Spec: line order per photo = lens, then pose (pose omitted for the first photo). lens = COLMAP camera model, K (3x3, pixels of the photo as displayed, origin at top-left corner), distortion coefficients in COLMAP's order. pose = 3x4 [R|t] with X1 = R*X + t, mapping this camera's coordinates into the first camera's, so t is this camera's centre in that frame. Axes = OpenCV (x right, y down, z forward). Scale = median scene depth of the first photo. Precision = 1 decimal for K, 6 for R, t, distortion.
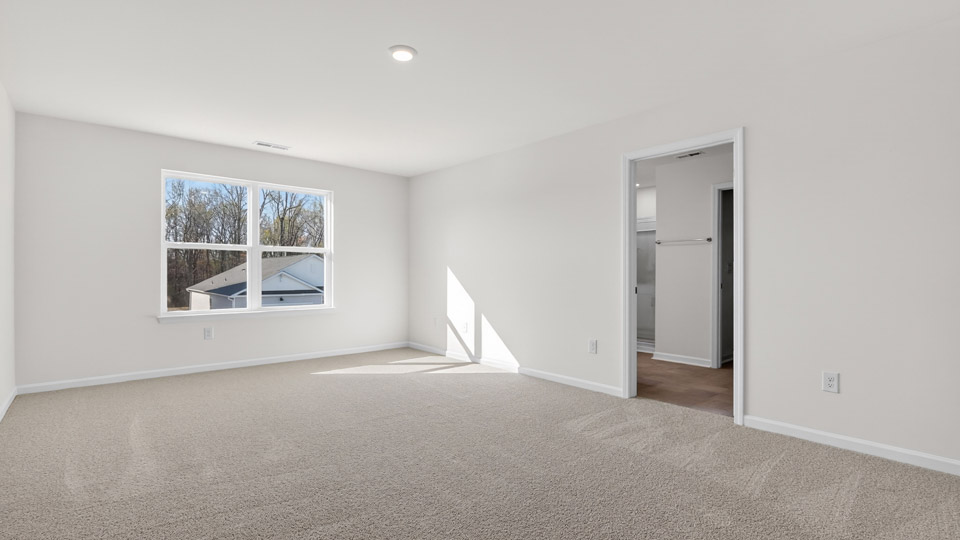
lens RADIAL K [[444.5, 0, 478.2], [0, 444.5, 269.7], [0, 0, 1]] dist [-0.007840, 0.000182]
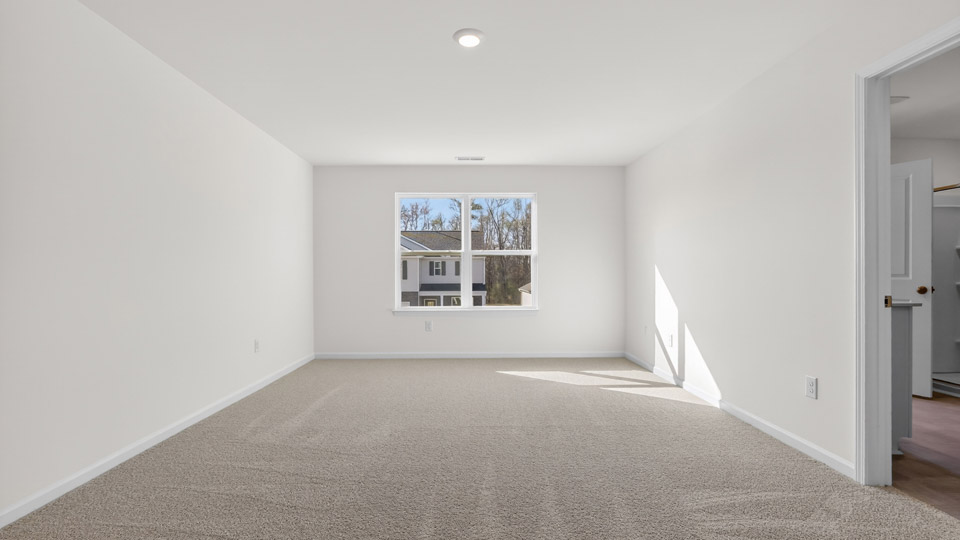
lens RADIAL K [[444.5, 0, 478.2], [0, 444.5, 269.7], [0, 0, 1]] dist [-0.007840, 0.000182]
pose [[0.760856, -0.014896, -0.648750, 0.241973], [0.012328, 0.999888, -0.008501, 0.004017], [0.648804, -0.001530, 0.760954, 0.164947]]
